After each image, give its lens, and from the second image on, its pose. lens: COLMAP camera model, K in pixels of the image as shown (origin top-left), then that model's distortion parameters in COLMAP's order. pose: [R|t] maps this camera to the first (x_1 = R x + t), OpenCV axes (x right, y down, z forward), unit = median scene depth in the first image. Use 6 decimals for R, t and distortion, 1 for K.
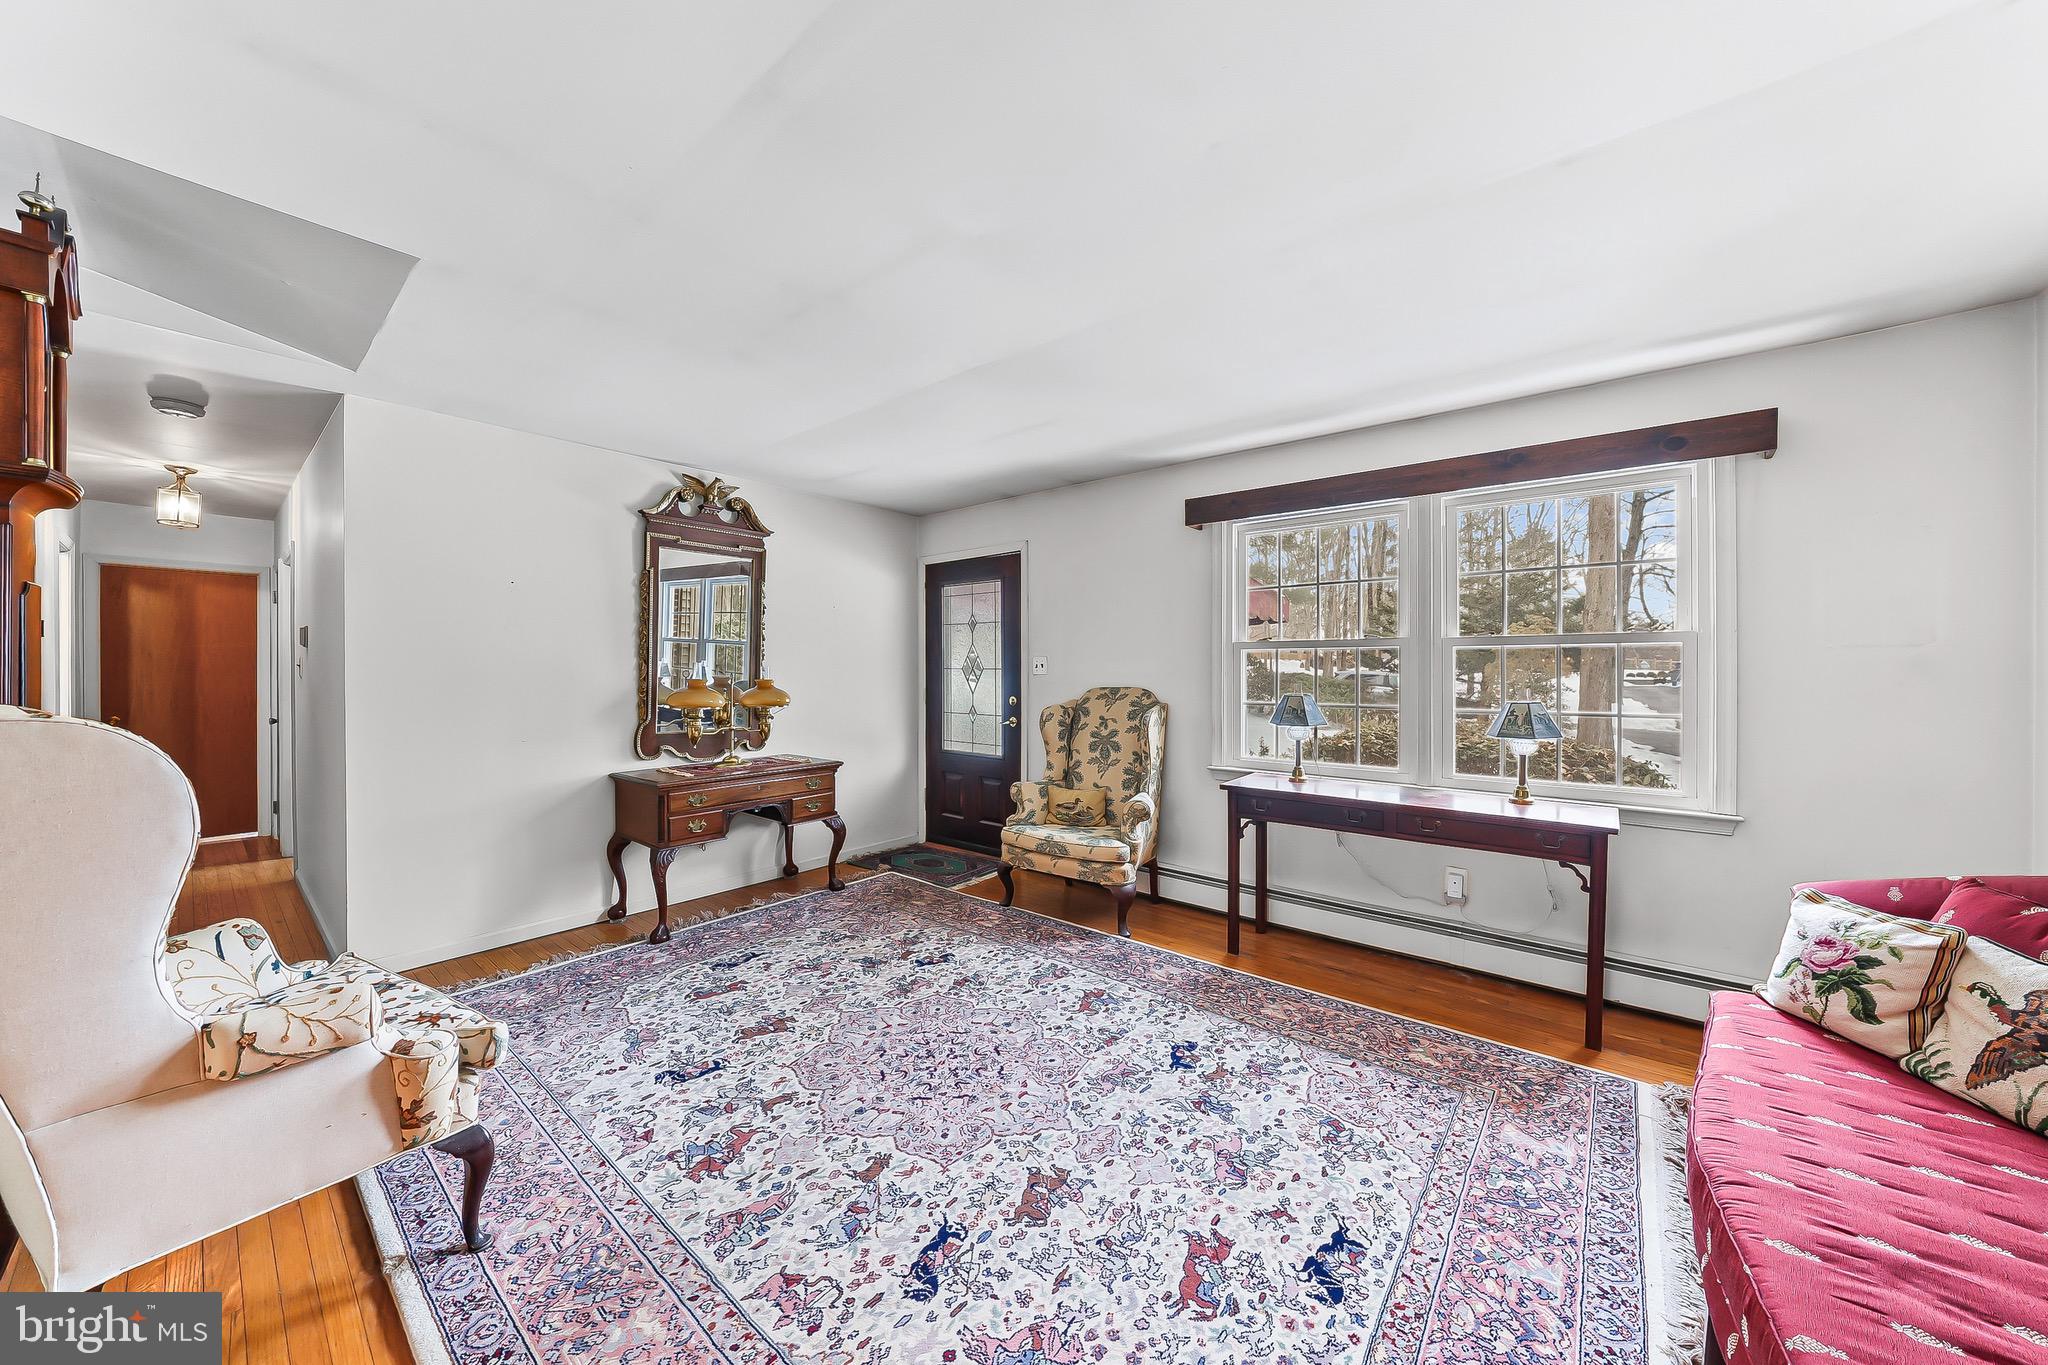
lens RADIAL K [[710.5, 0, 1027.3], [0, 710.5, 664.8], [0, 0, 1]] dist [-0.015451, 0.001466]
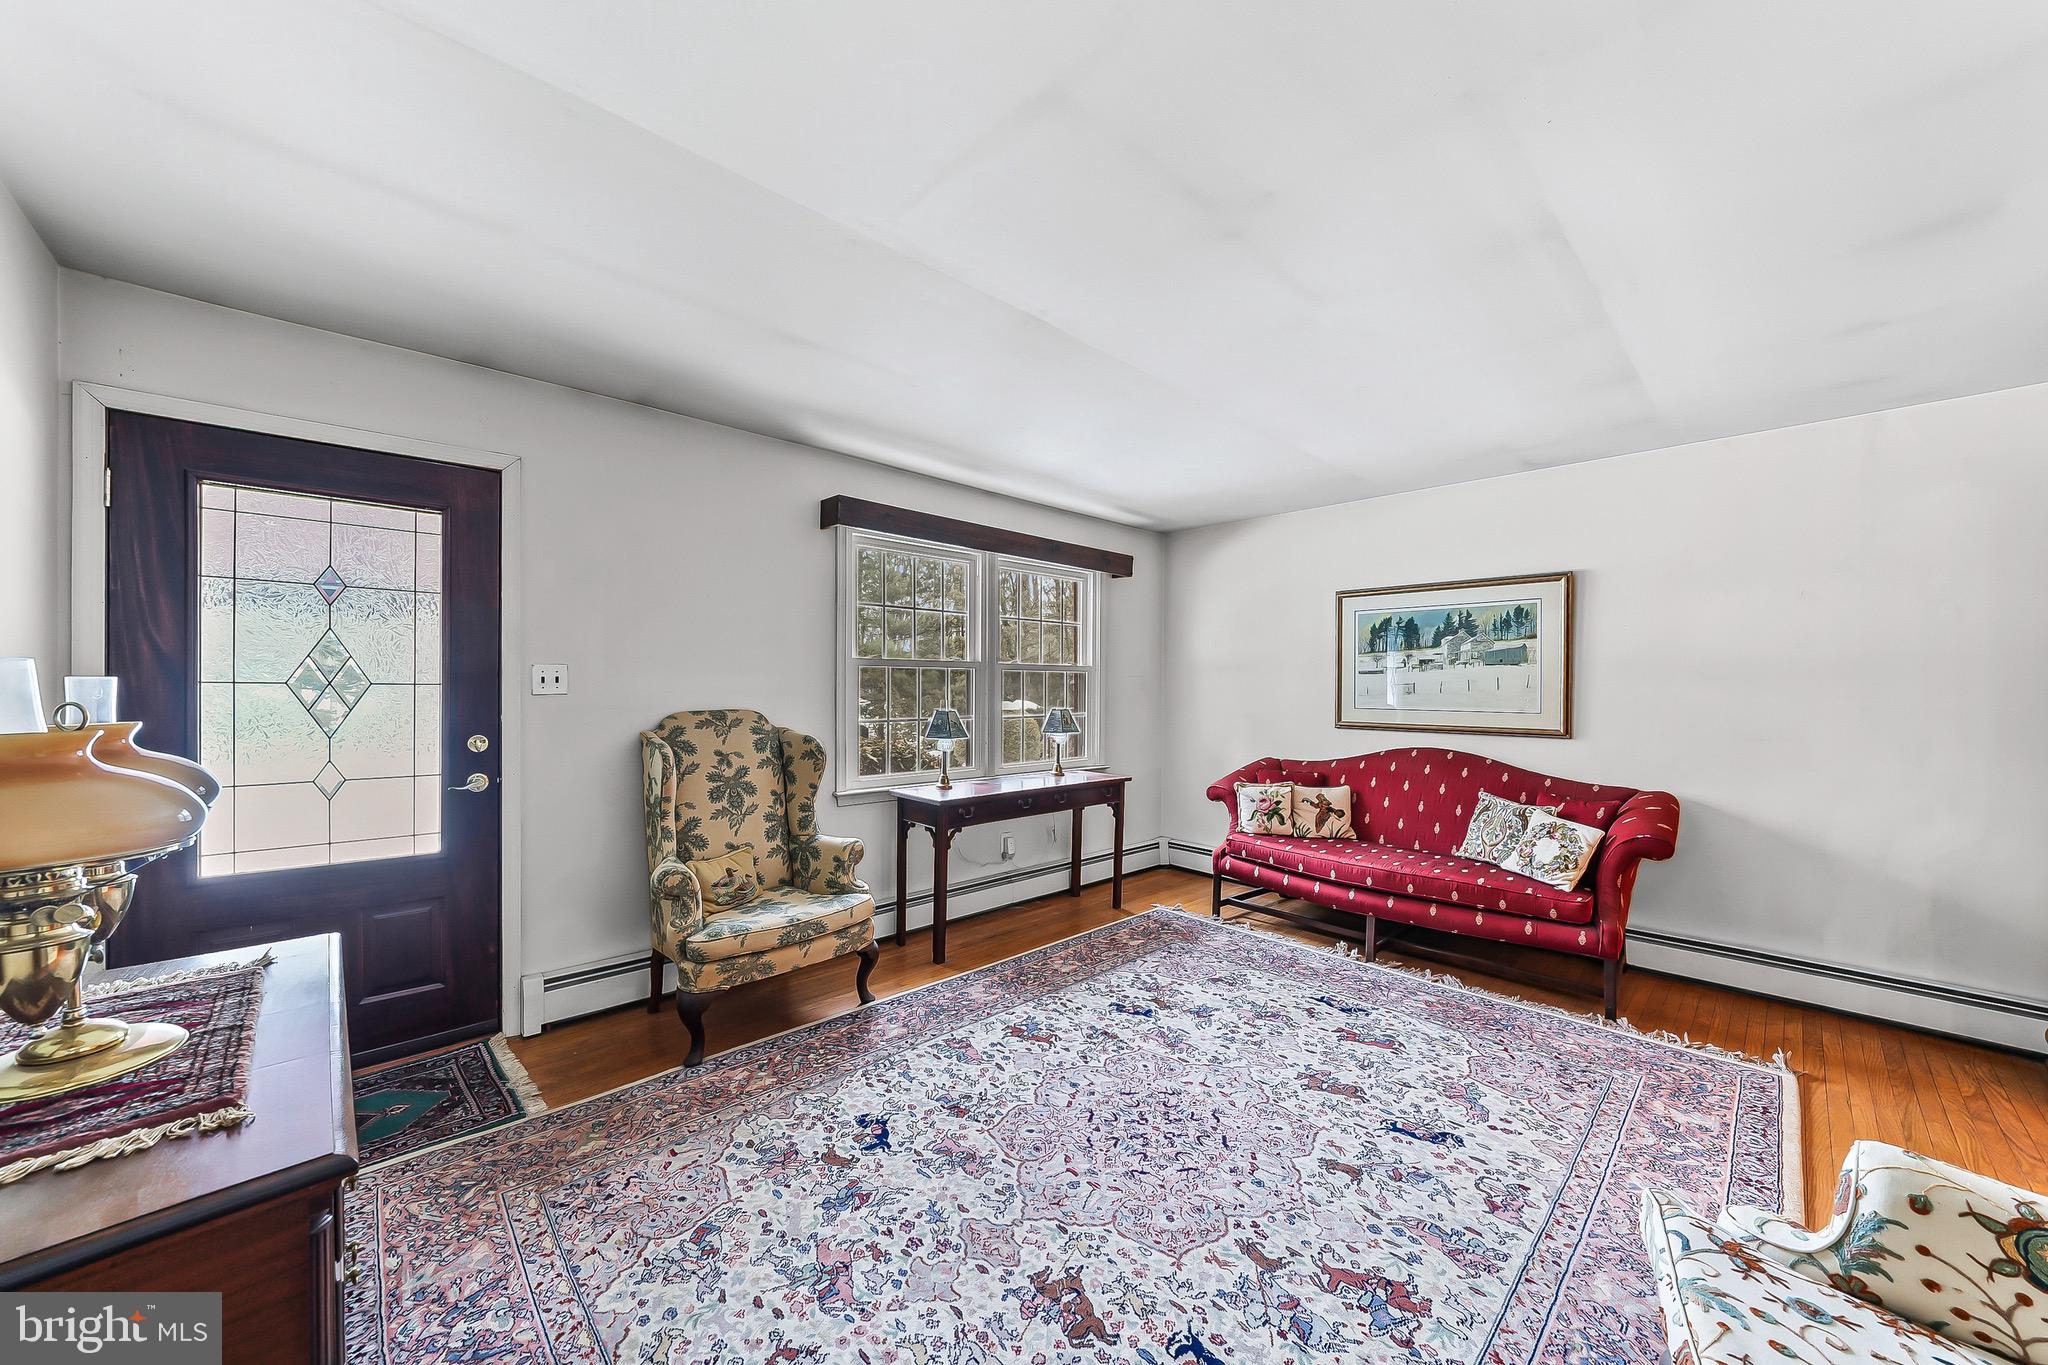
lens RADIAL K [[742.1, 0, 1028.2], [0, 742.1, 686.3], [0, 0, 1]] dist [-0.008150, 0.000816]
pose [[0.116346, 0.000191, 0.993209, -1.019382], [-0.012252, 0.999924, 0.001243, 0.003256], [-0.993133, -0.012313, 0.116340, 1.007320]]
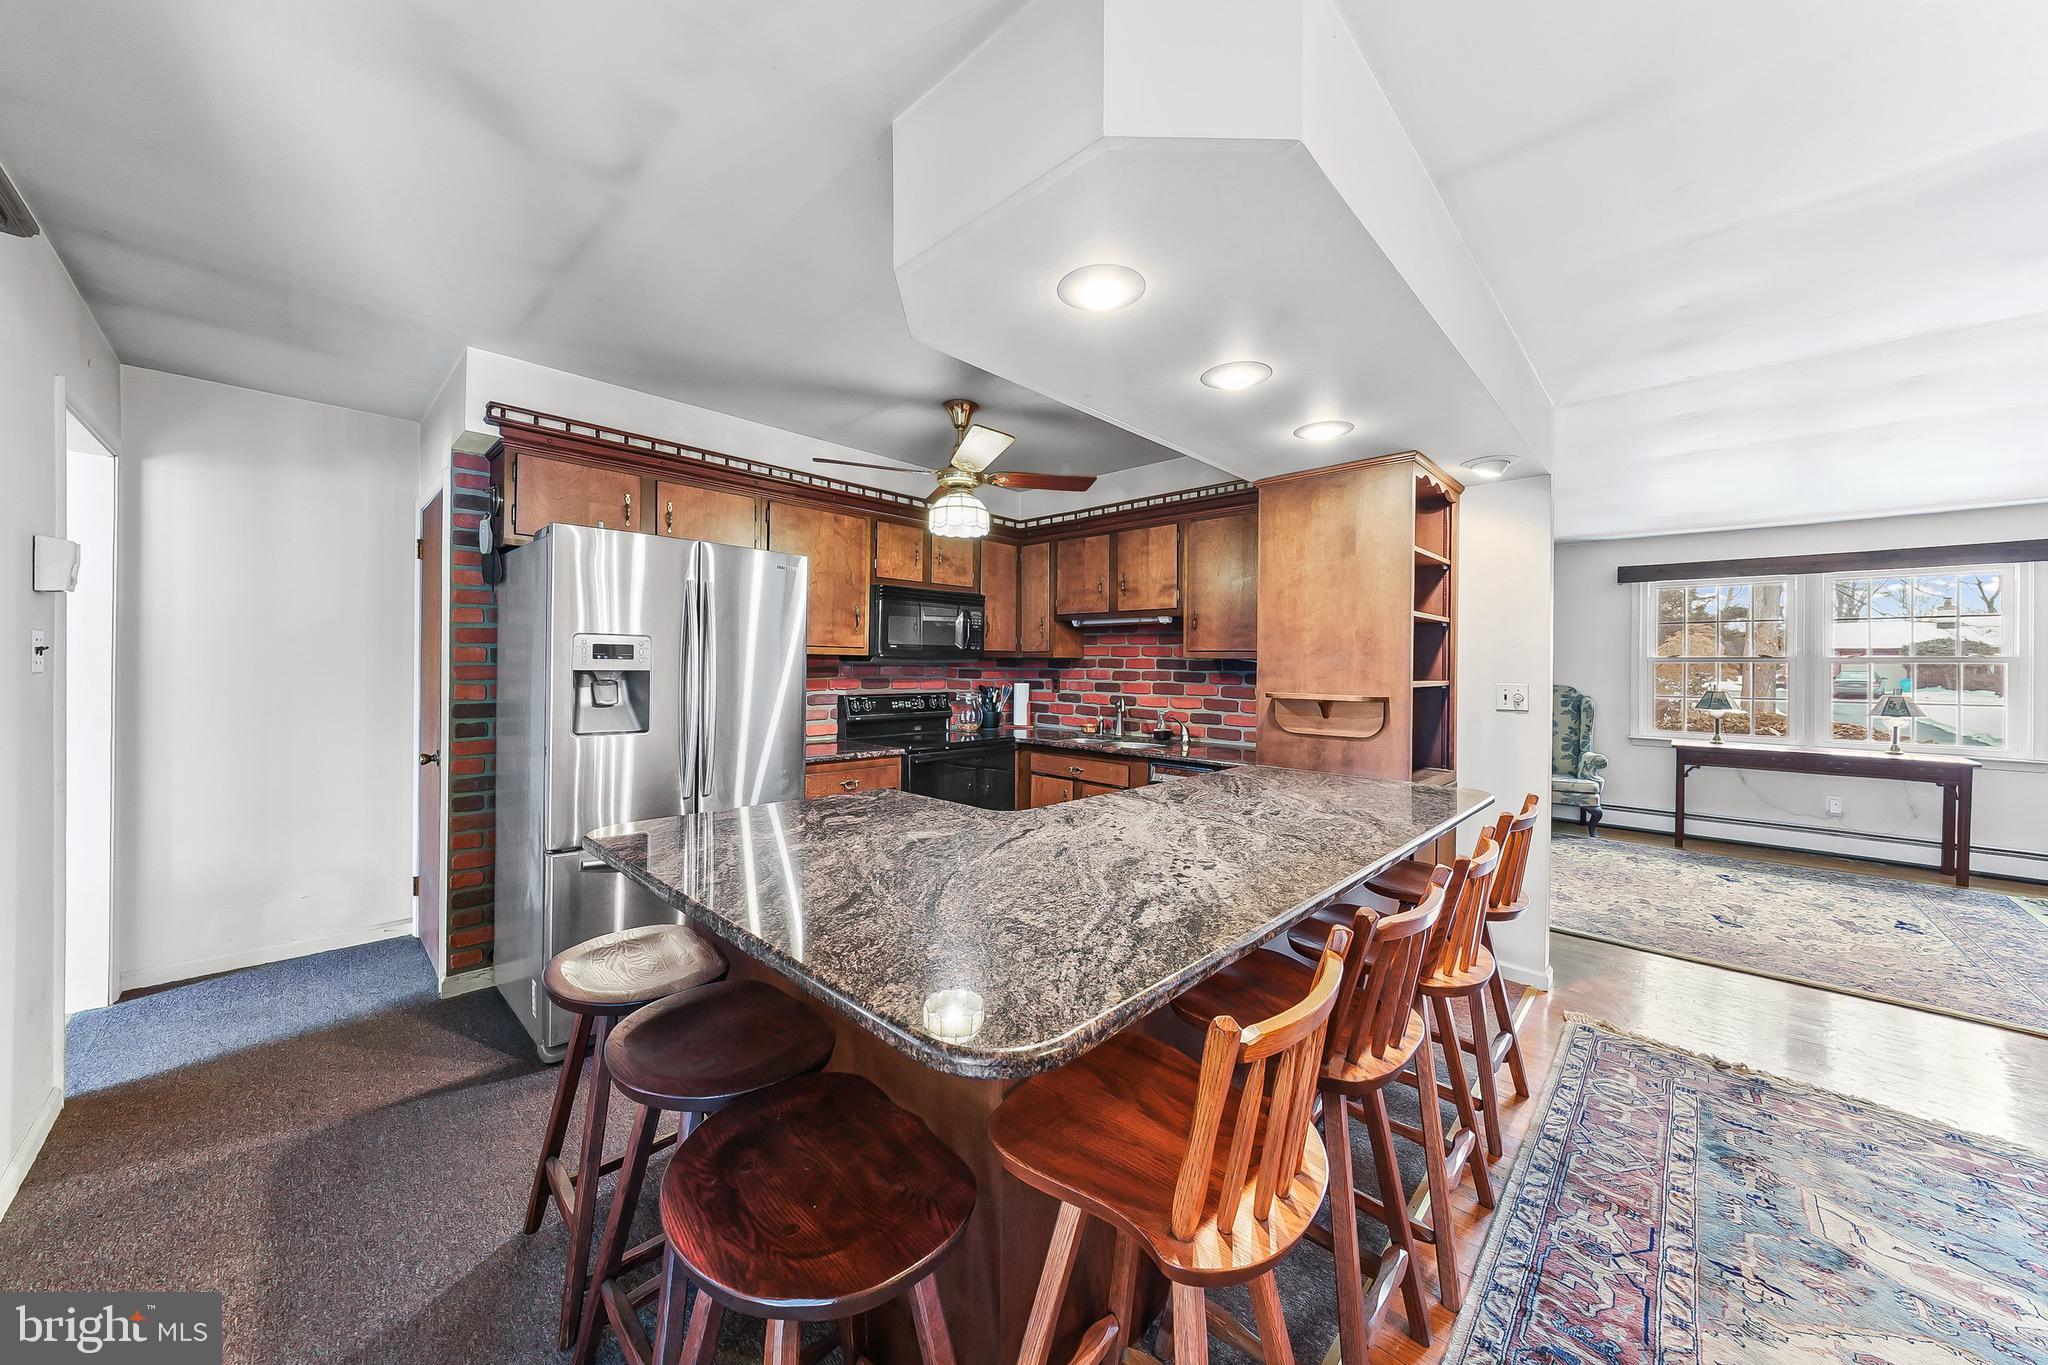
lens RADIAL K [[710.5, 0, 1066.3], [0, 710.5, 671.9], [0, 0, 1]] dist [-0.015451, 0.001466]
pose [[0.999508, 0.009931, -0.029745, -1.487611], [-0.009615, 0.999896, 0.010733, -0.009223], [0.029849, -0.010442, 0.999500, -0.937656]]
